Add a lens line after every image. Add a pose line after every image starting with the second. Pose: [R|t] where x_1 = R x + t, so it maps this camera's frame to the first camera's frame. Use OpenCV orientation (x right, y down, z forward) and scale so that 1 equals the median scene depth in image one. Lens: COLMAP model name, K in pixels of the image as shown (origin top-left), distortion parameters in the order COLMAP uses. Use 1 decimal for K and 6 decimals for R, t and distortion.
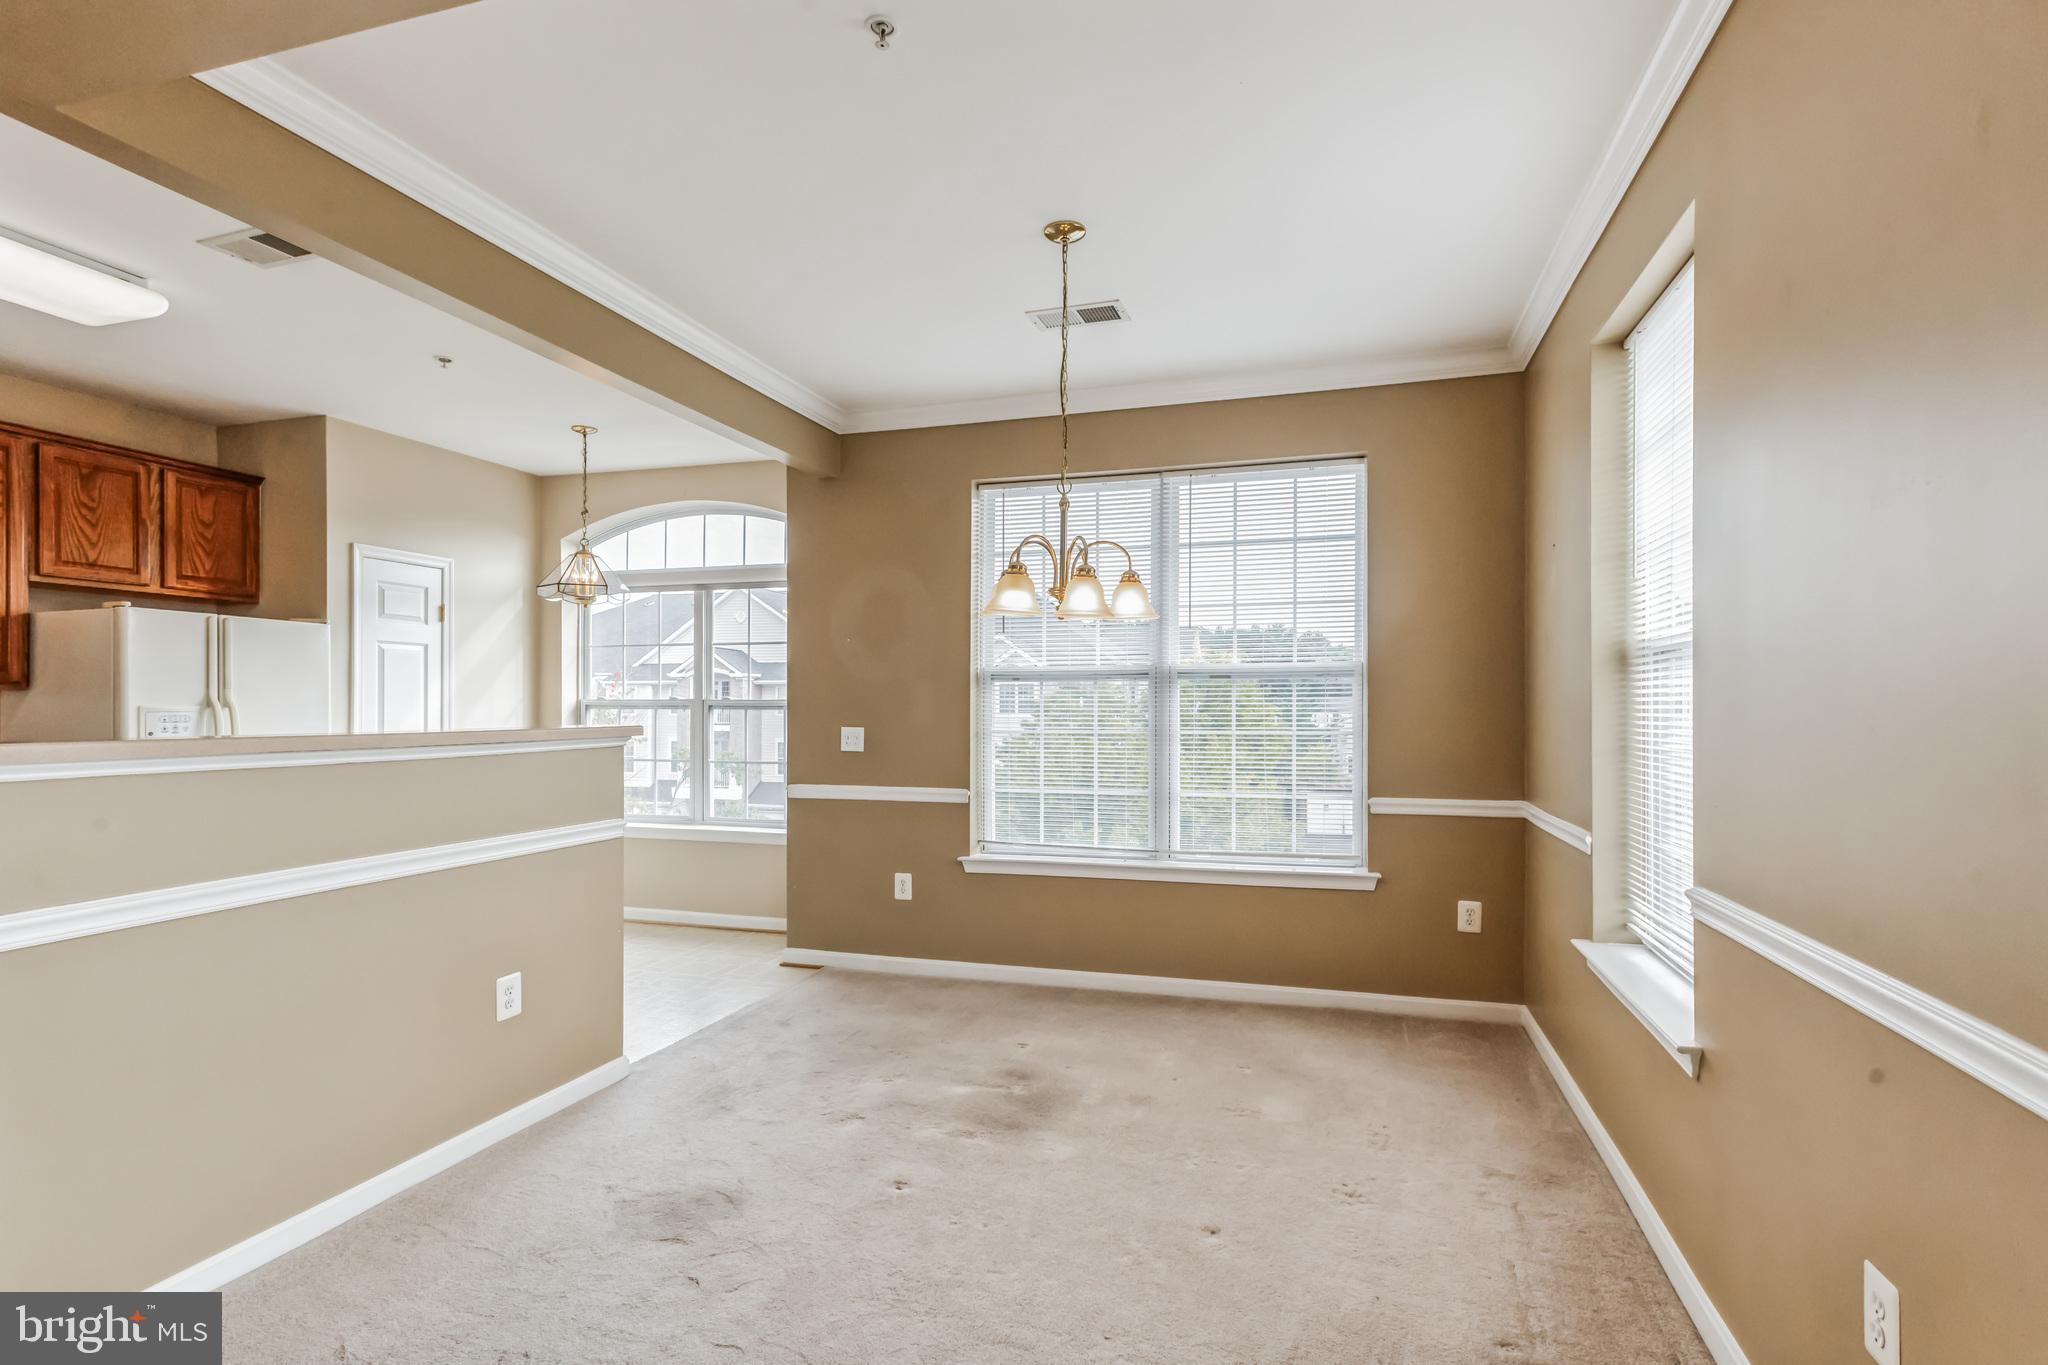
lens RADIAL K [[1008.0, 0, 1024.0], [0, 1008.0, 682.5], [0, 0, 1]] dist [0.000000, 0.000001]
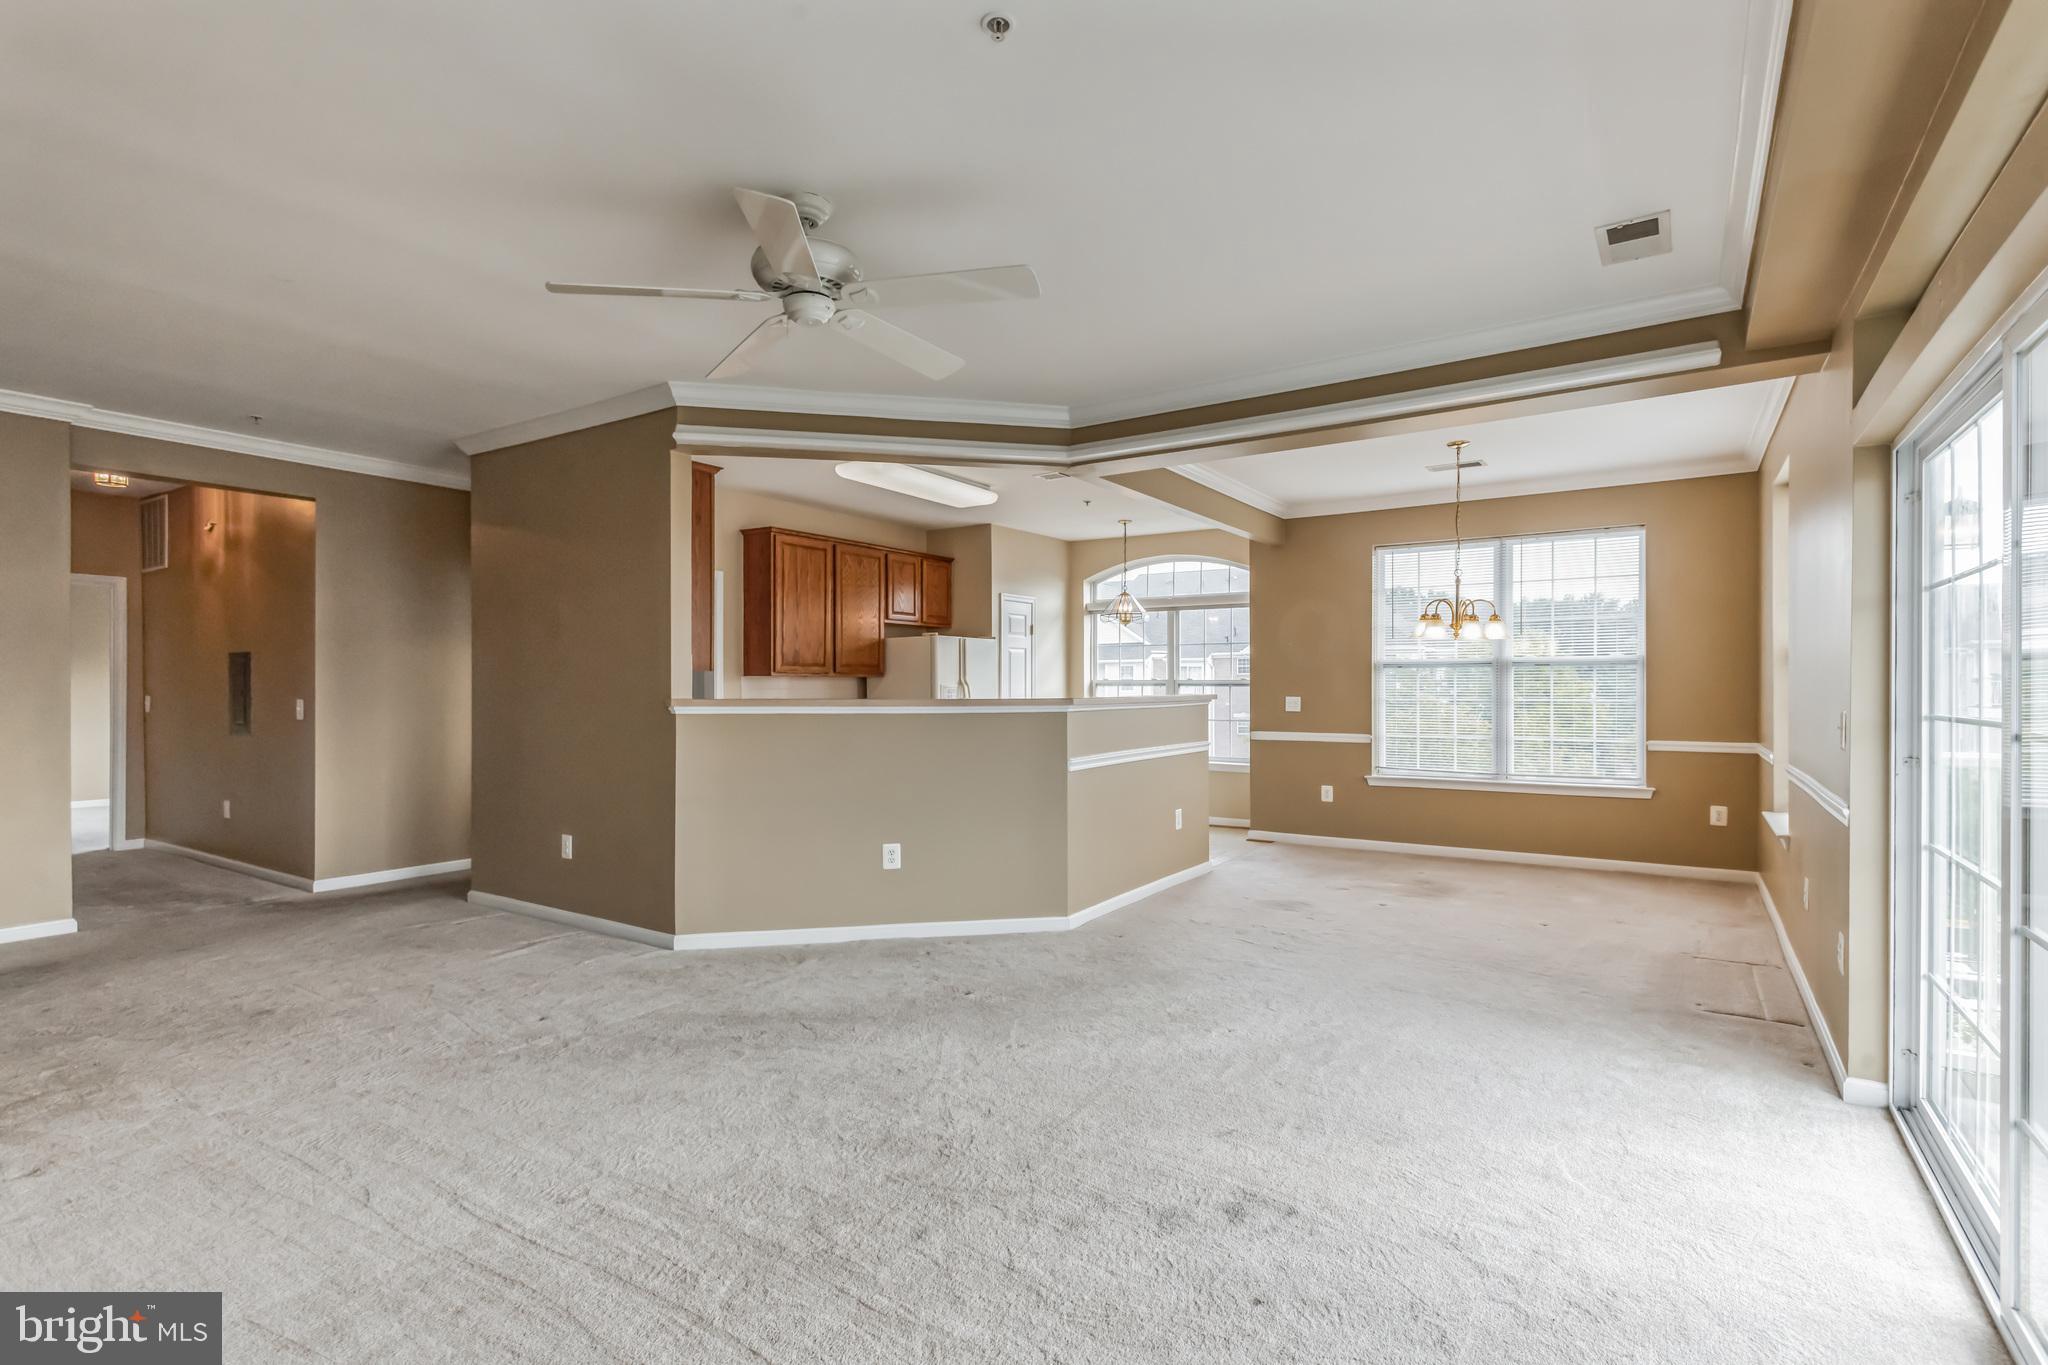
lens RADIAL K [[930.9, 0, 1036.7], [0, 930.9, 674.6], [0, 0, 1]] dist [0.000069, 0.000049]
pose [[0.957258, -0.004694, -0.289197, -0.137289], [0.008710, 0.999883, 0.012603, -0.015482], [0.289104, -0.014583, 0.957187, -0.604905]]
